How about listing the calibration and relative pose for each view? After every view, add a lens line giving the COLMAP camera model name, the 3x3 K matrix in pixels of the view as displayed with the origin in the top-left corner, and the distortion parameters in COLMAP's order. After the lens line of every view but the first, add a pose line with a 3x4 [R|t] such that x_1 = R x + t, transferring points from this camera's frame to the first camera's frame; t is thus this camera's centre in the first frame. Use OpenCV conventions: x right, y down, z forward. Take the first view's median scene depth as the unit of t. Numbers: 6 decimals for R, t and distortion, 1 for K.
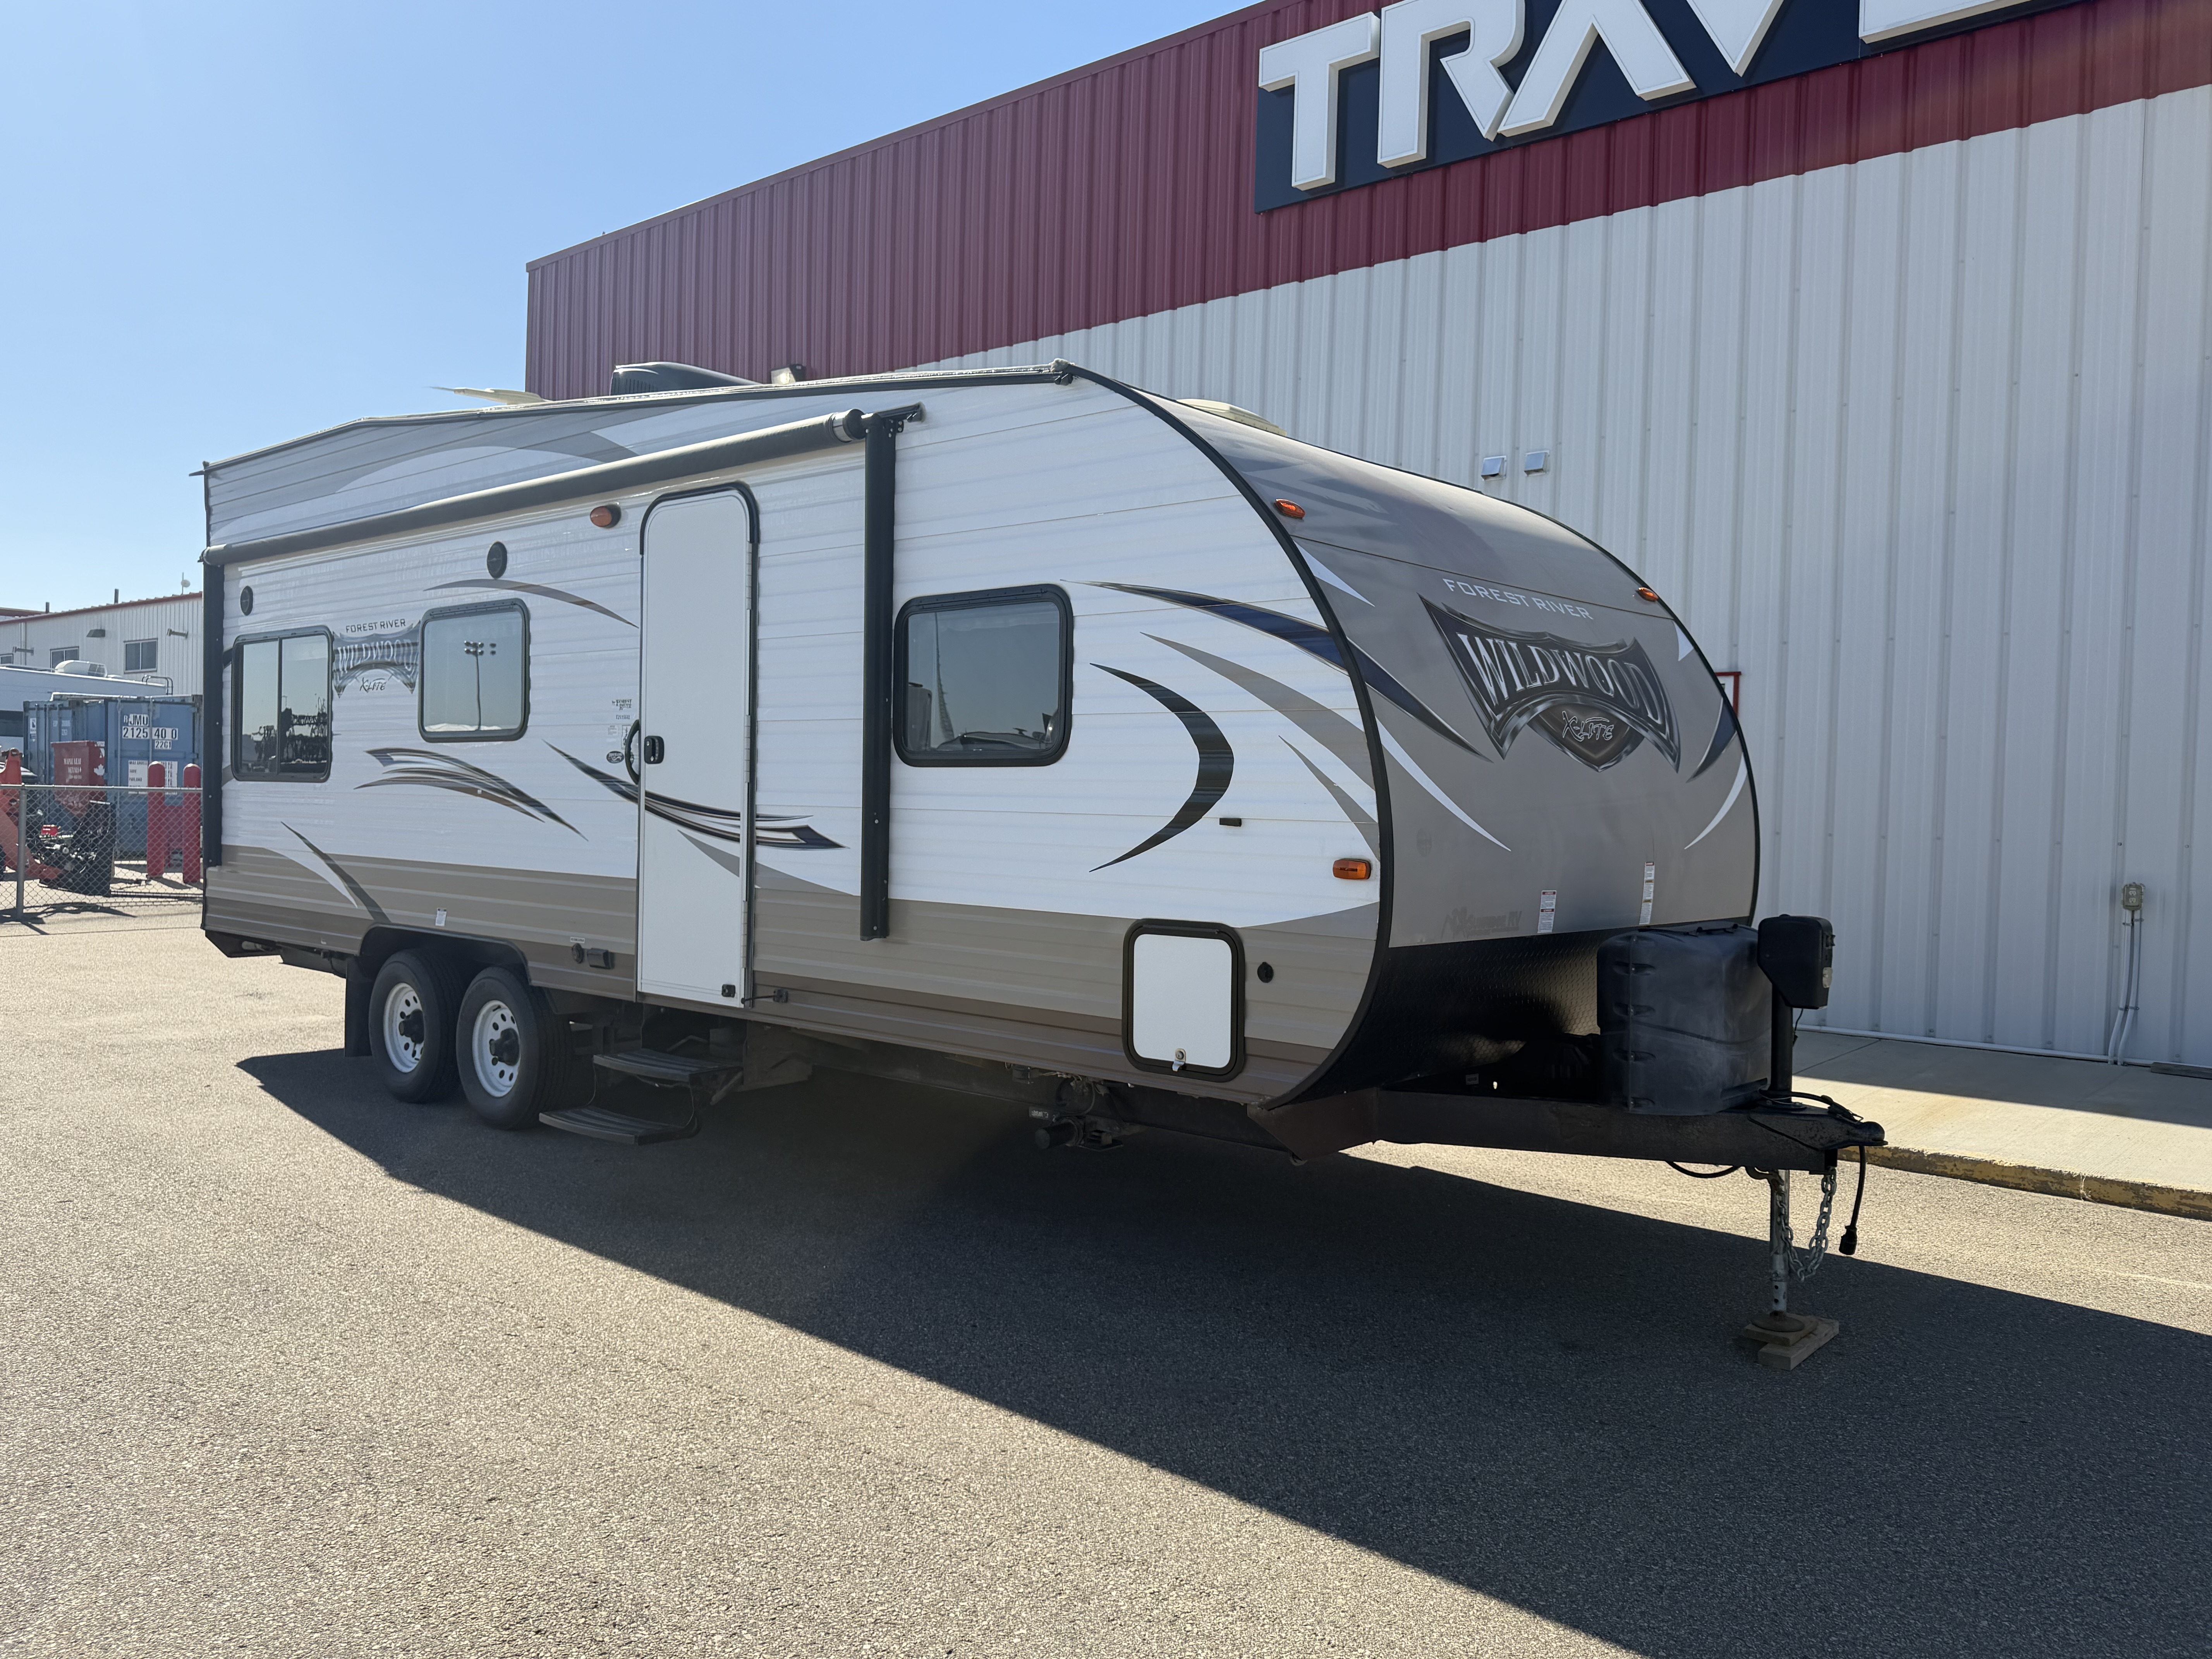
lens RADIAL K [[1655.6, 0, 1104.3], [0, 1655.6, 838.7], [0, 0, 1]] dist [0.020544, -0.000608]
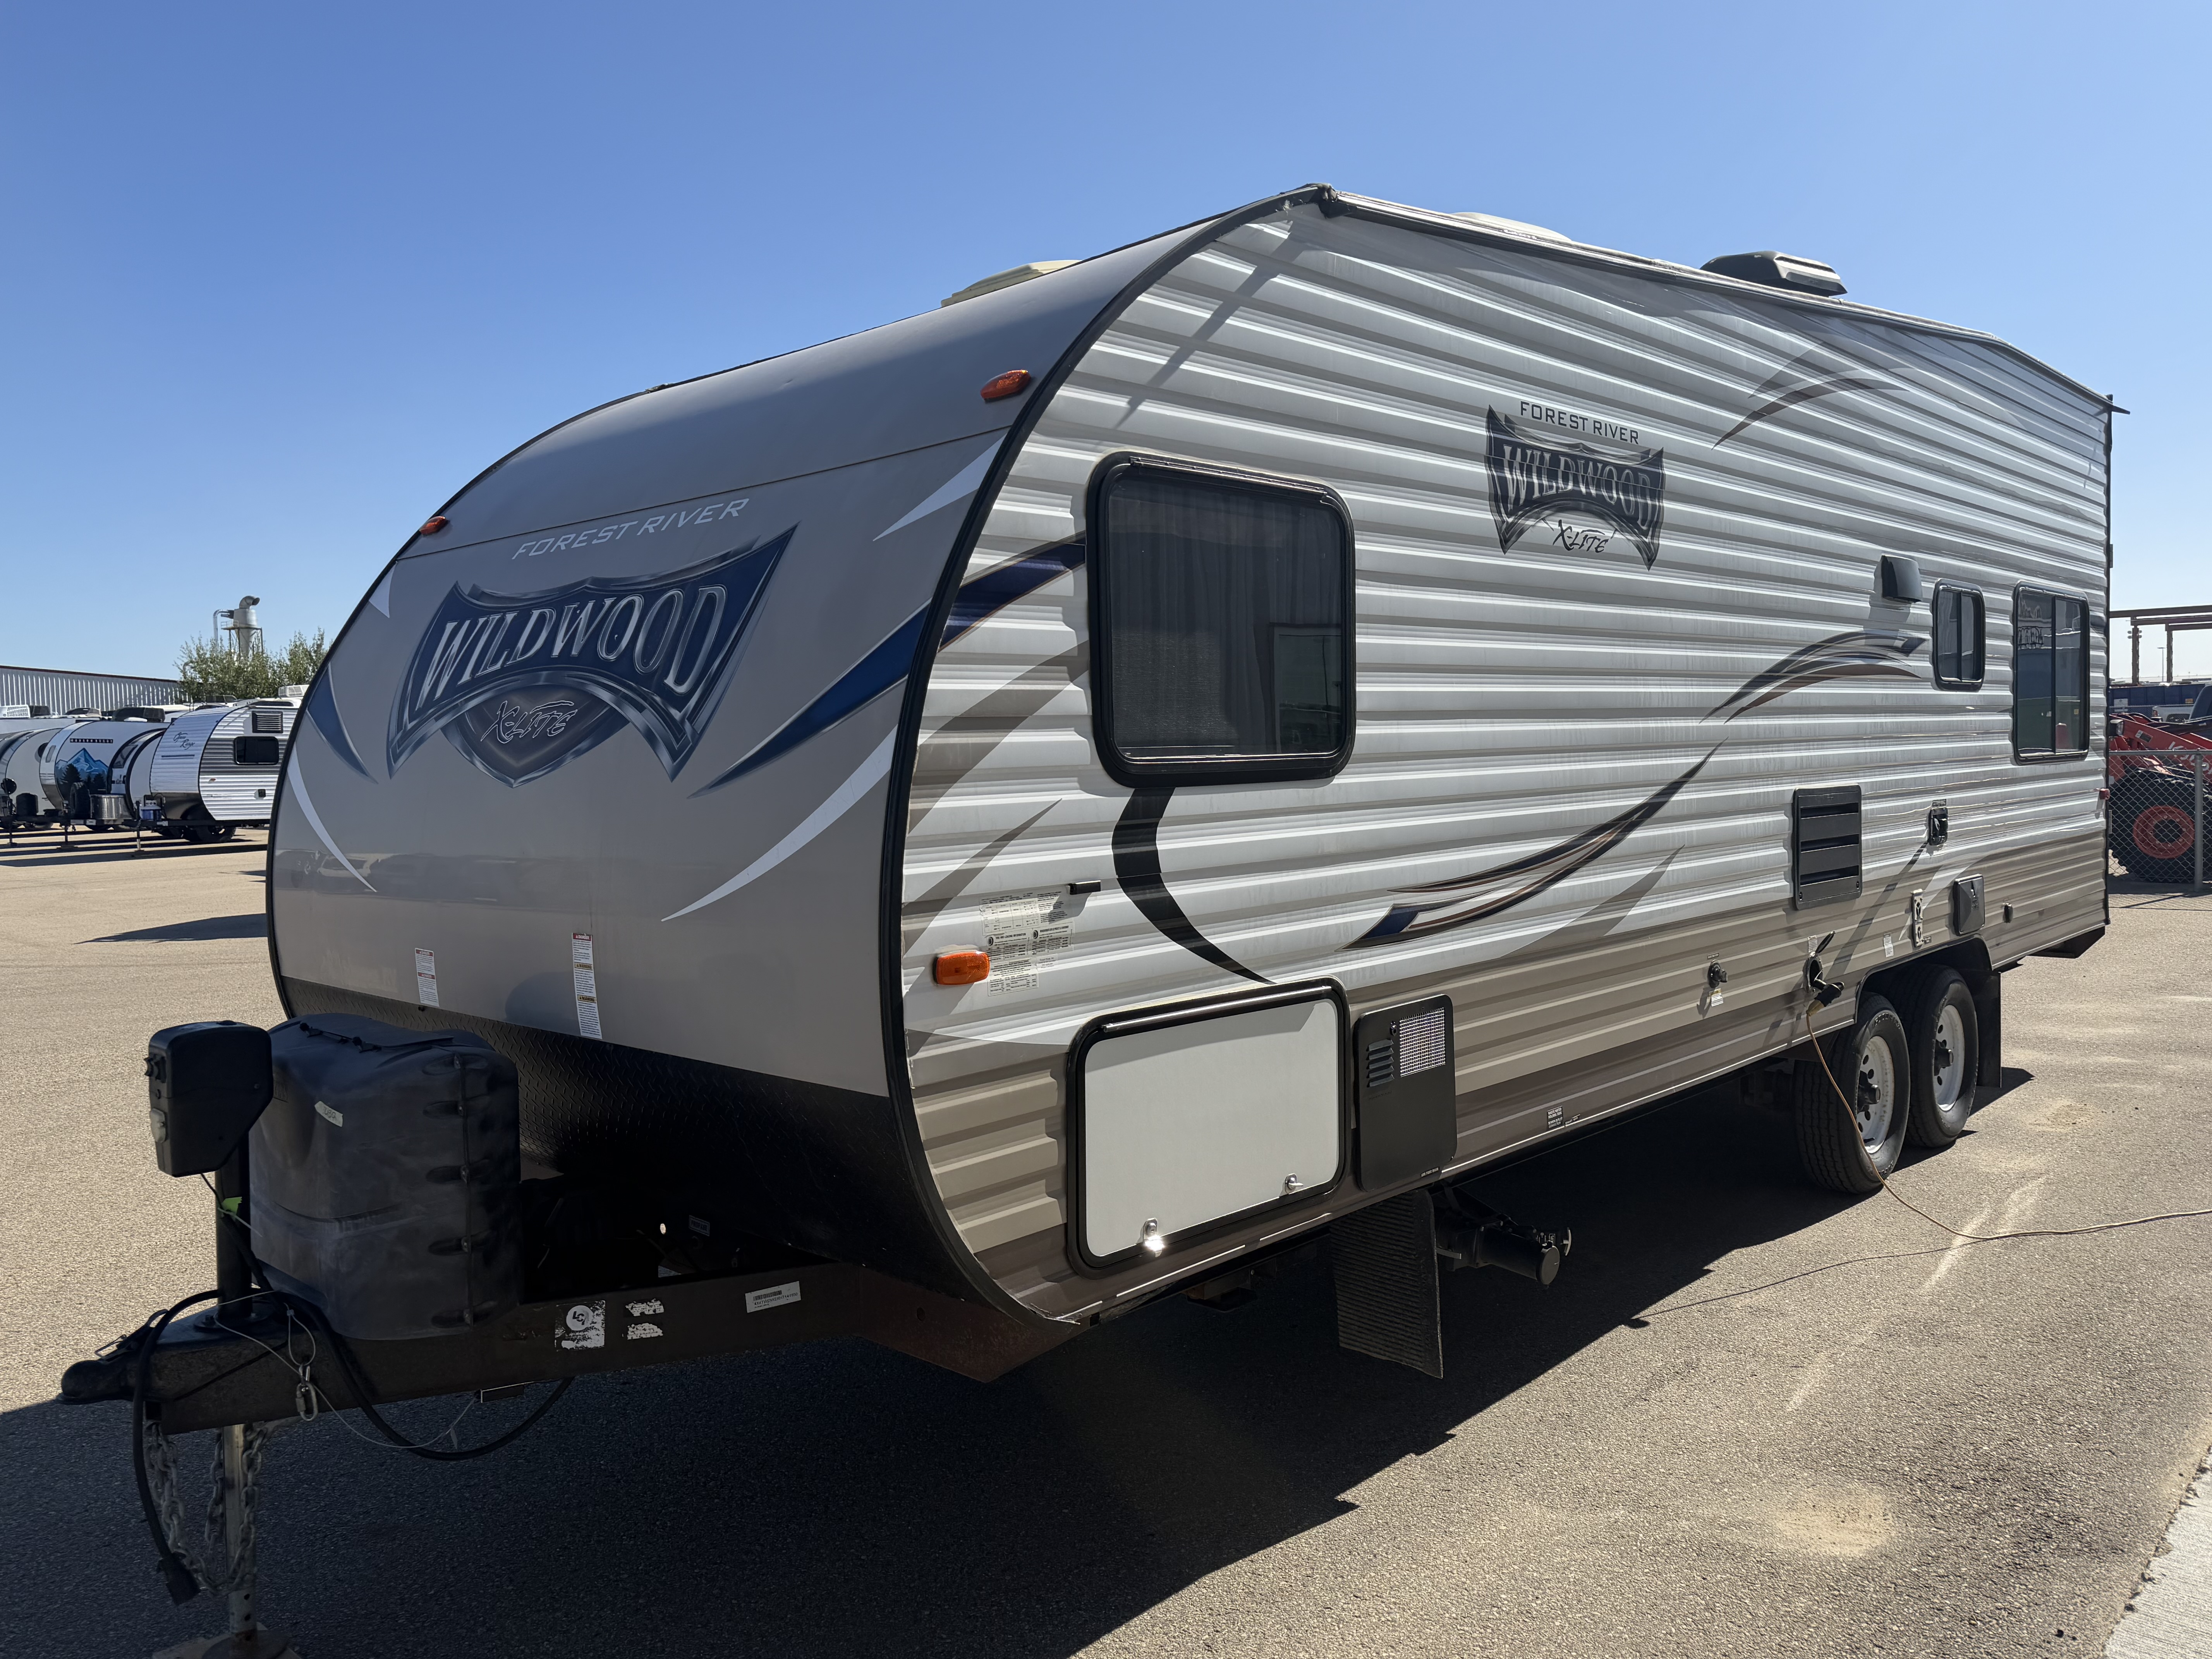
lens RADIAL K [[1655.6, 0, 1104.3], [0, 1655.6, 838.7], [0, 0, 1]] dist [0.020544, -0.000608]
pose [[-0.005121, 0.034413, -0.999395, 0.774521], [-0.002051, 0.999405, 0.034424, -0.034199], [0.999985, 0.002226, -0.005048, 0.992664]]
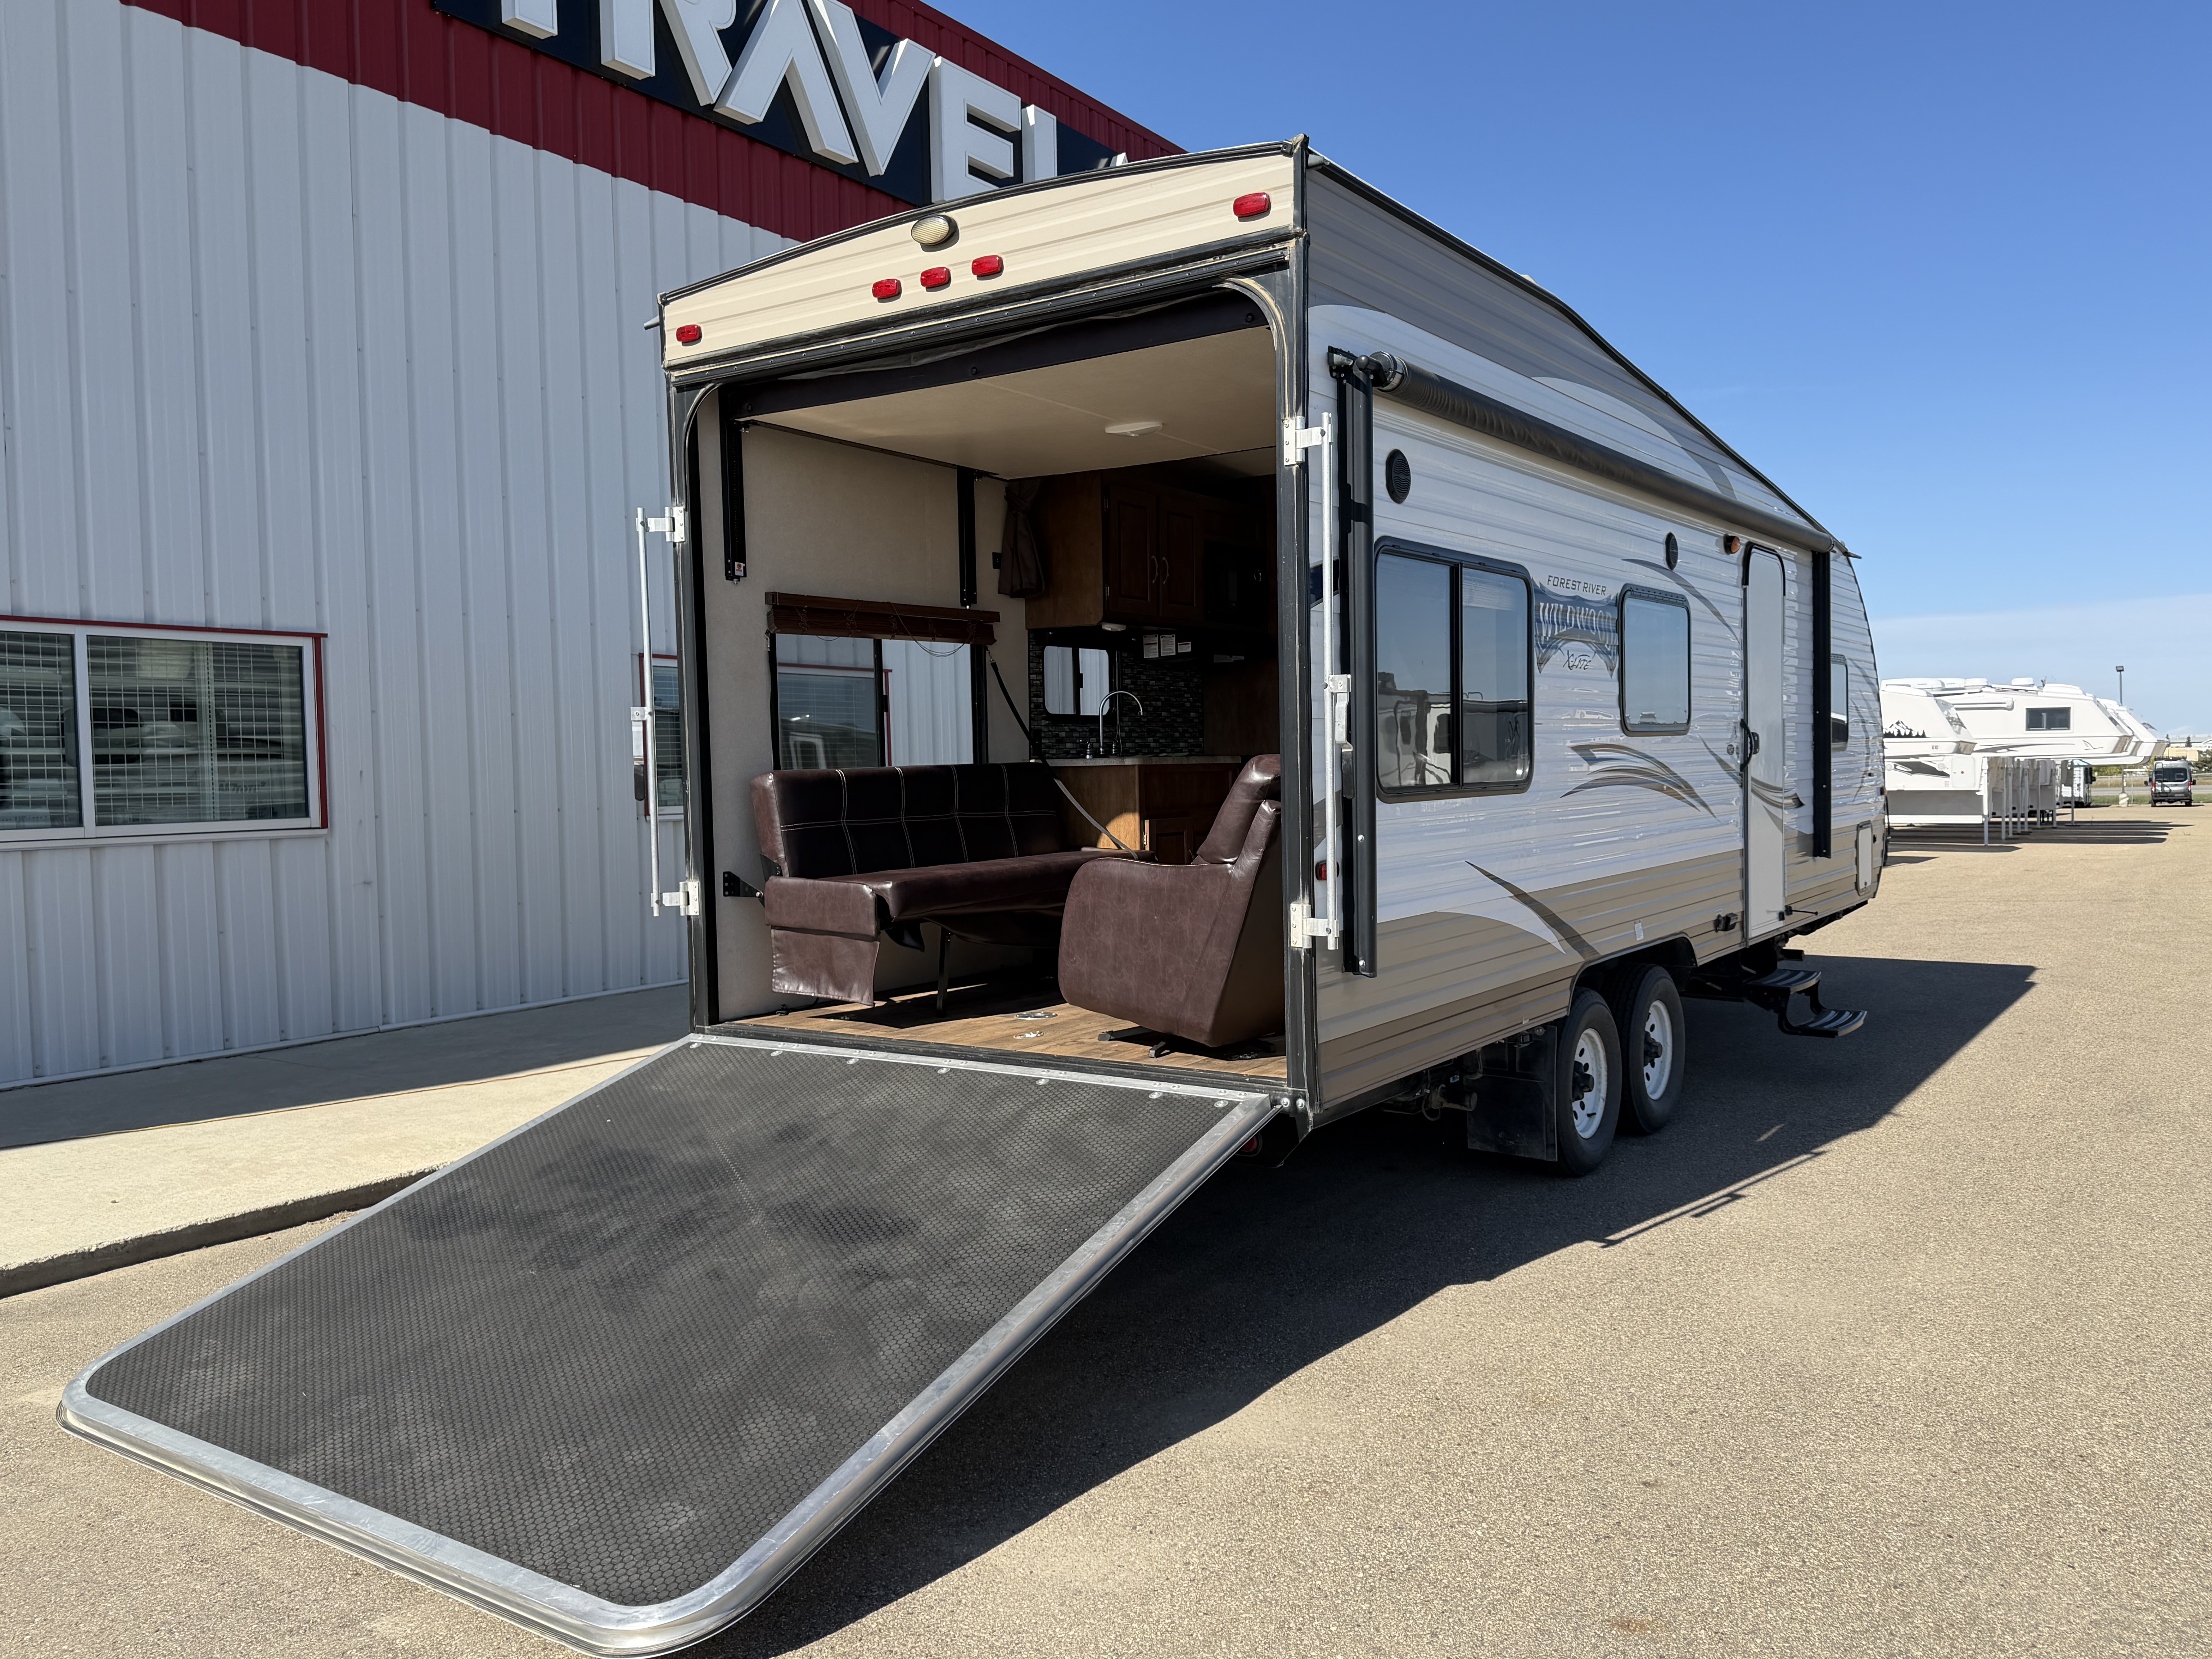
lens RADIAL K [[1729.6, 0, 1106.0], [0, 1729.6, 829.5], [0, 0, 1]] dist [0.135052, -0.217962]
pose [[-0.126713, -0.058918, 0.990188, -1.533807], [0.042313, 0.997005, 0.064739, -0.095339], [-0.991037, 0.050101, -0.123840, 1.654355]]
